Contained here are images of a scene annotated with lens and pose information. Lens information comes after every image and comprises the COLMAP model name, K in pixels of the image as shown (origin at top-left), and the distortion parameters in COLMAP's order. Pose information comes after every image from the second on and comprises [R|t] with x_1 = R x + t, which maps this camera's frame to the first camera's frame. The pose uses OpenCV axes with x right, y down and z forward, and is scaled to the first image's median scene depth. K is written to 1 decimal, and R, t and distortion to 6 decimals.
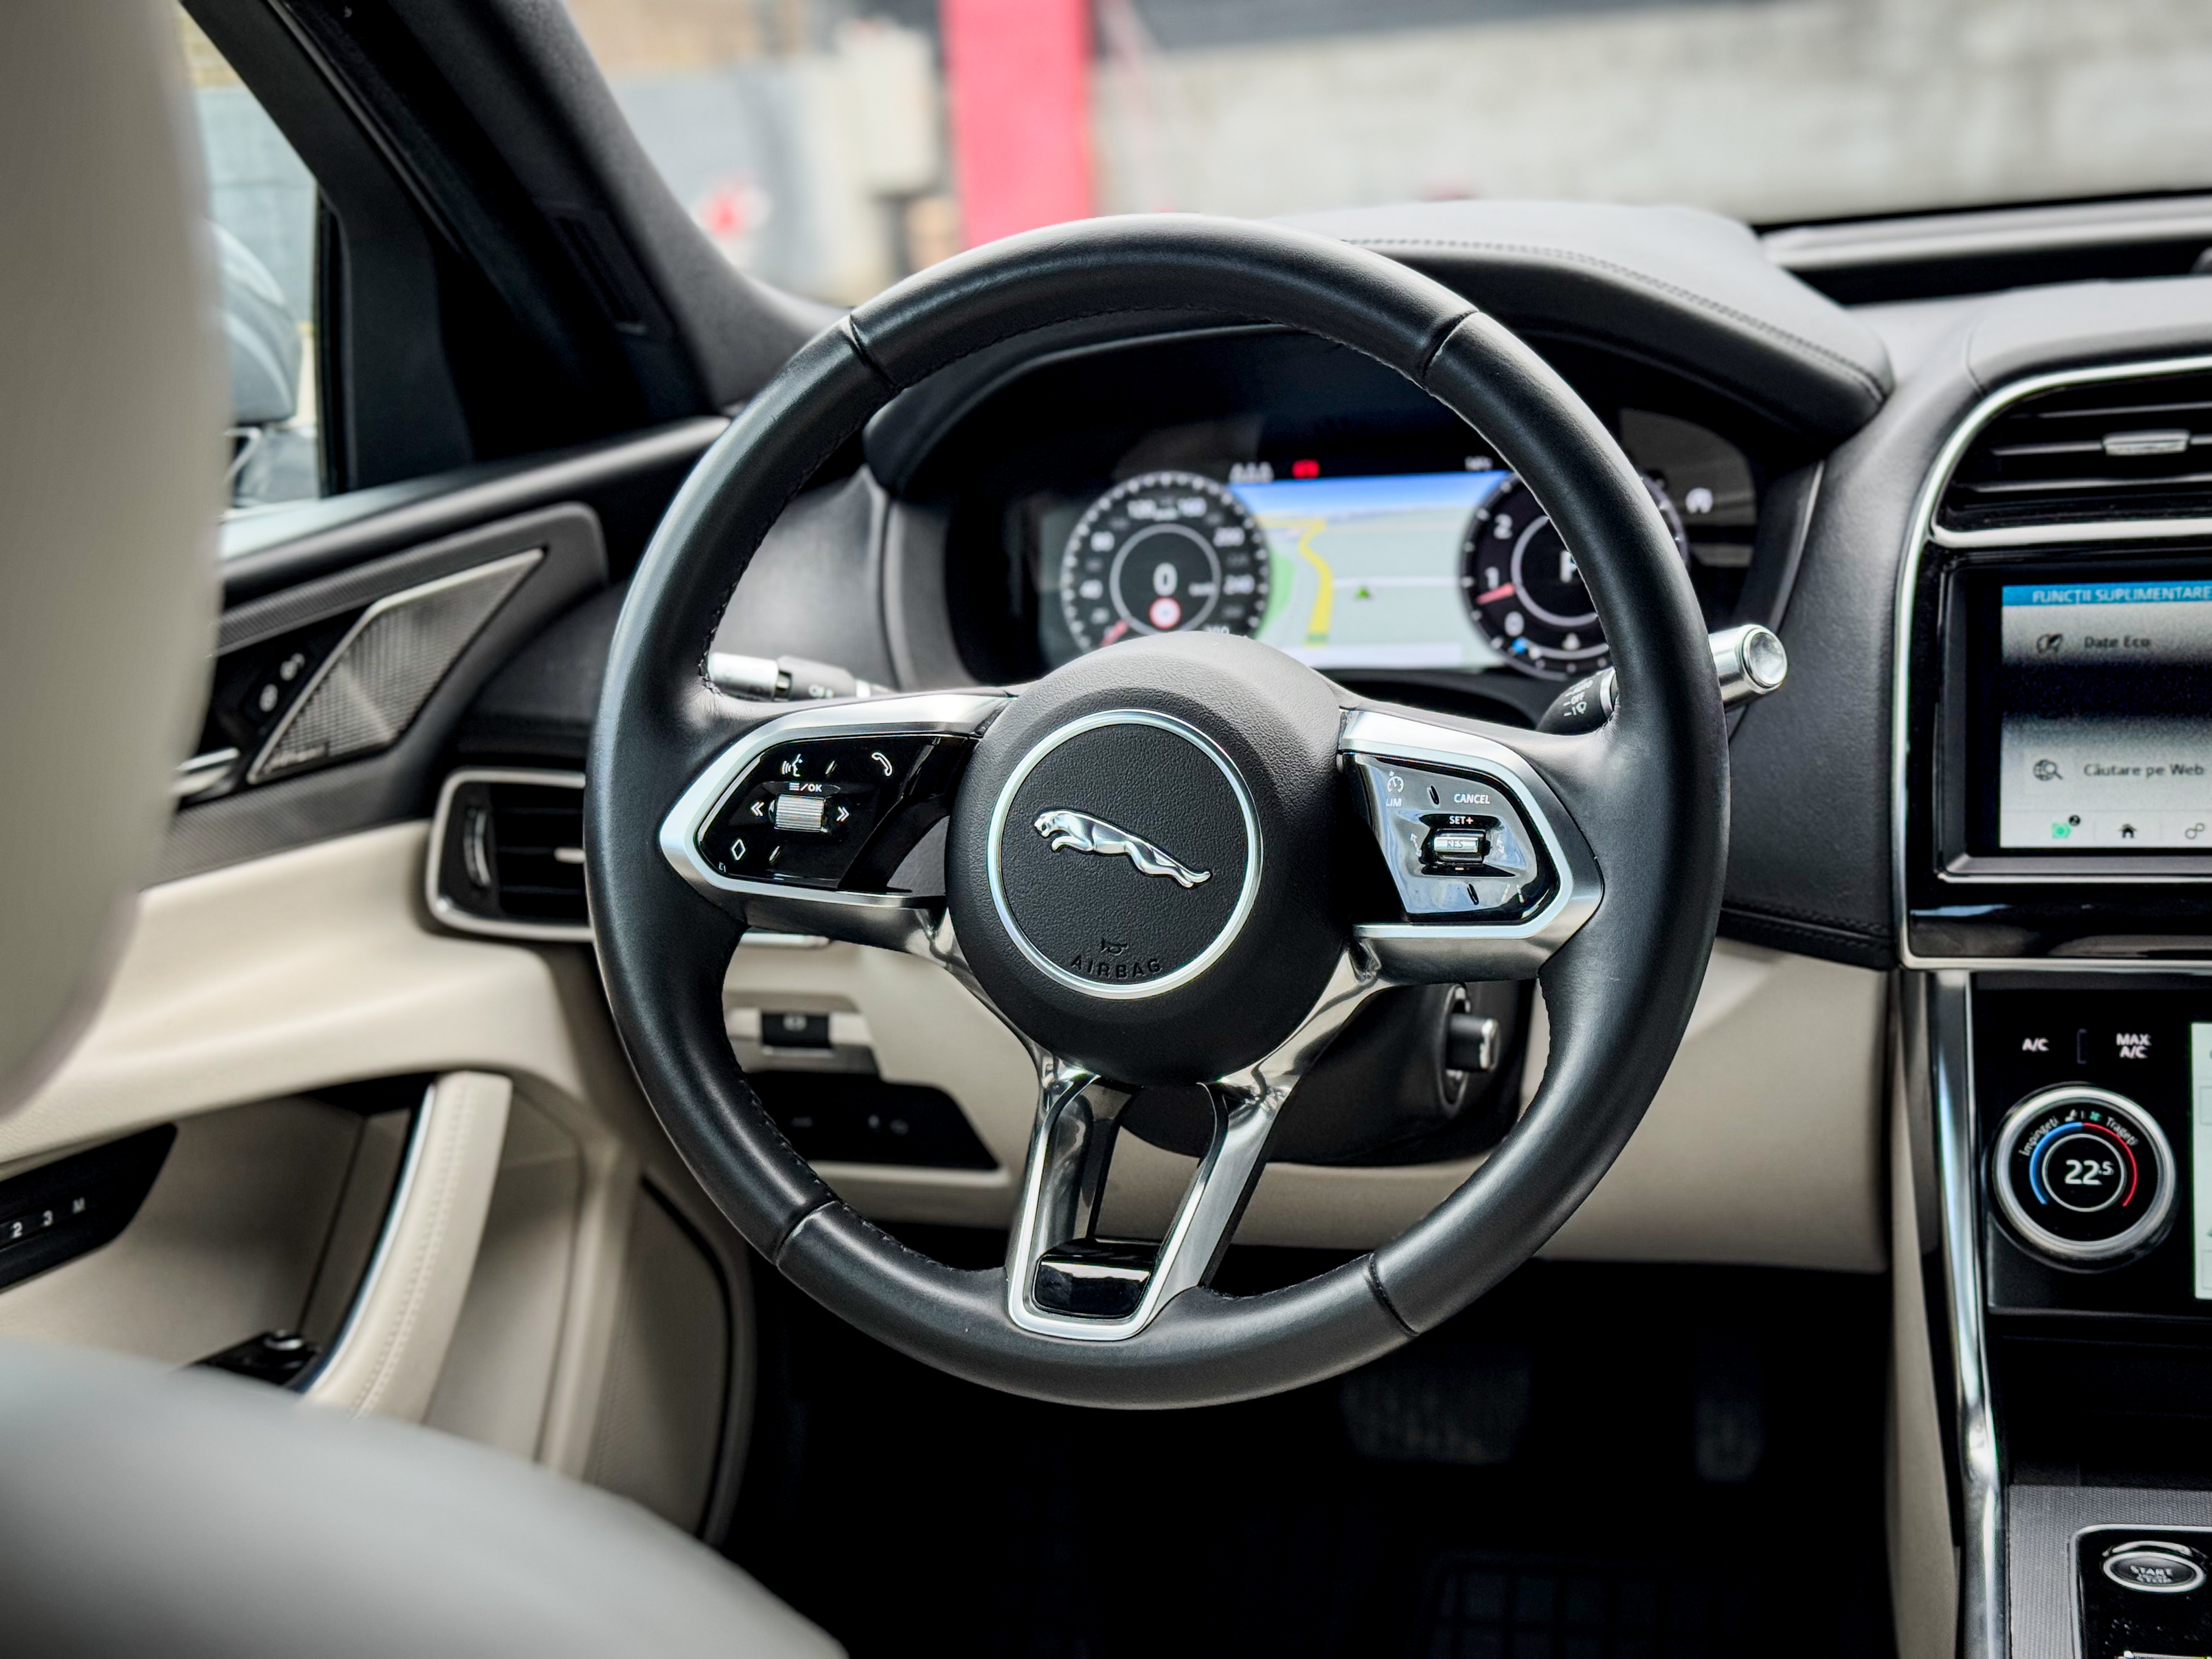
lens RADIAL K [[3098.2, 0, 1118.3], [0, 3098.2, 839.1], [0, 0, 1]] dist [0.106235, 0.000000]
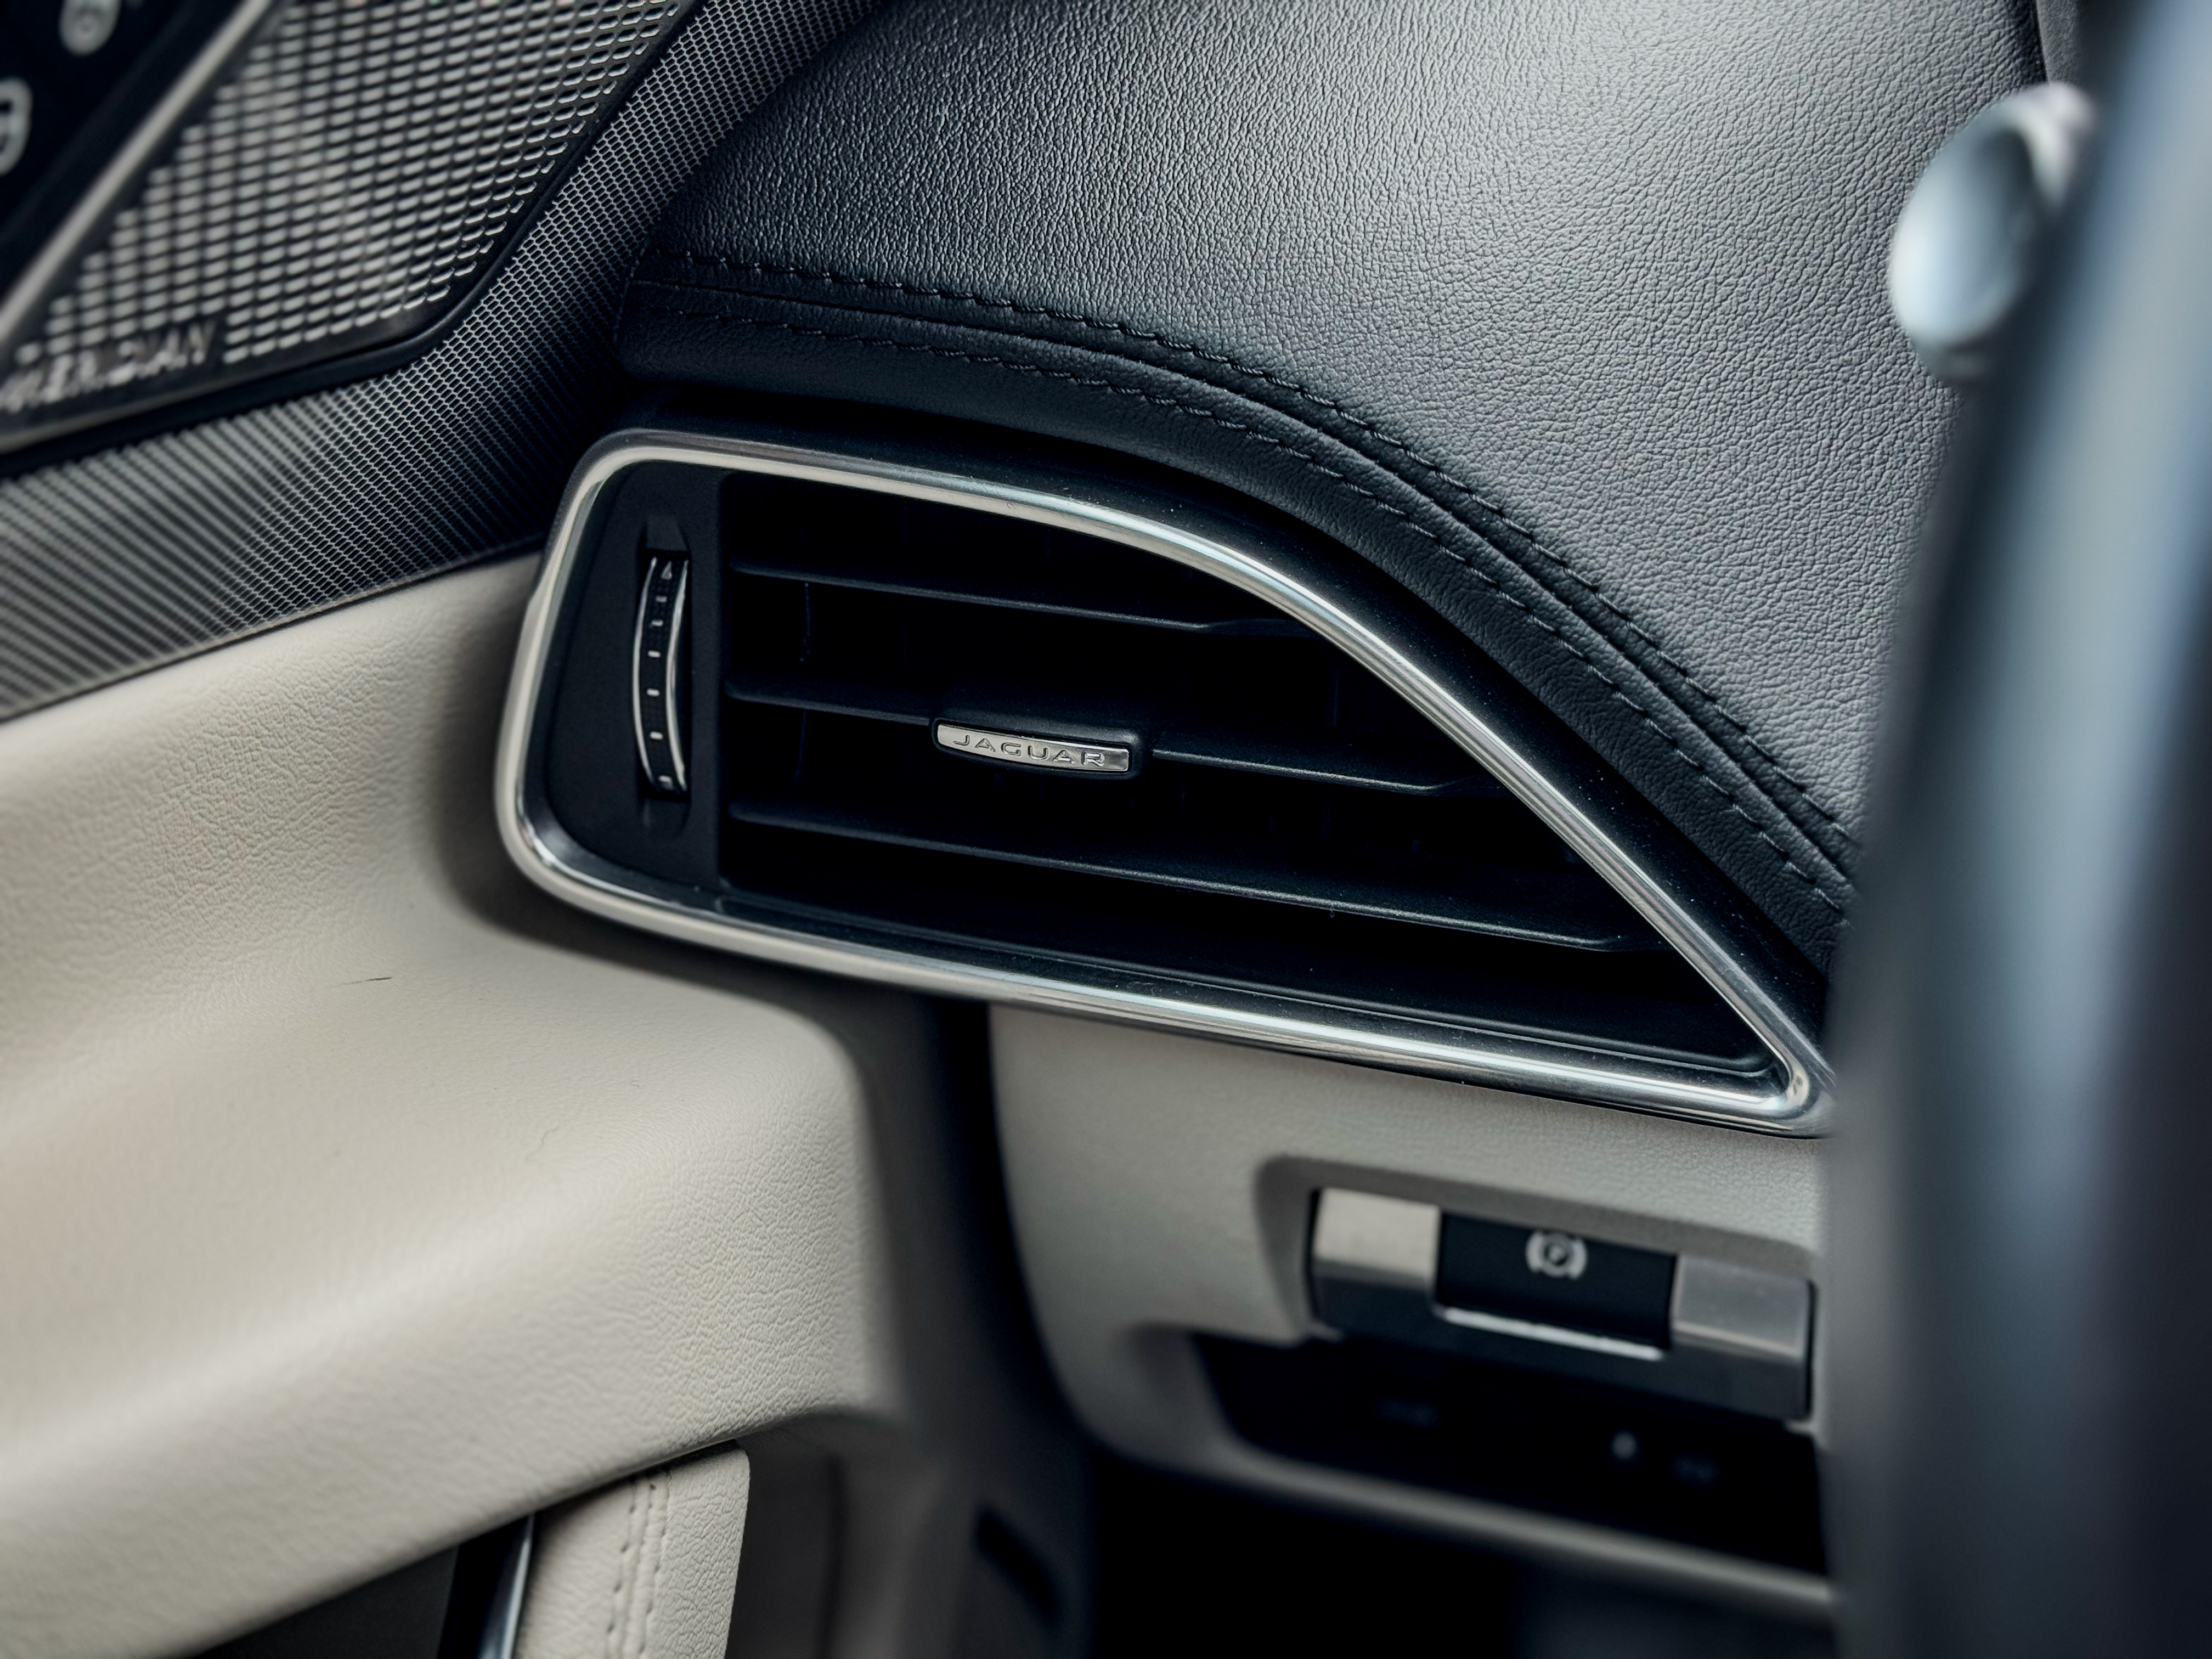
lens RADIAL K [[3098.2, 0, 1098.5], [0, 3098.2, 826.4], [0, 0, 1]] dist [0.106235, 0.000000]
pose [[0.995288, 0.073124, 0.063681, -0.179149], [-0.080926, 0.988194, 0.130090, -0.027177], [-0.053416, -0.134631, 0.989455, 0.673730]]
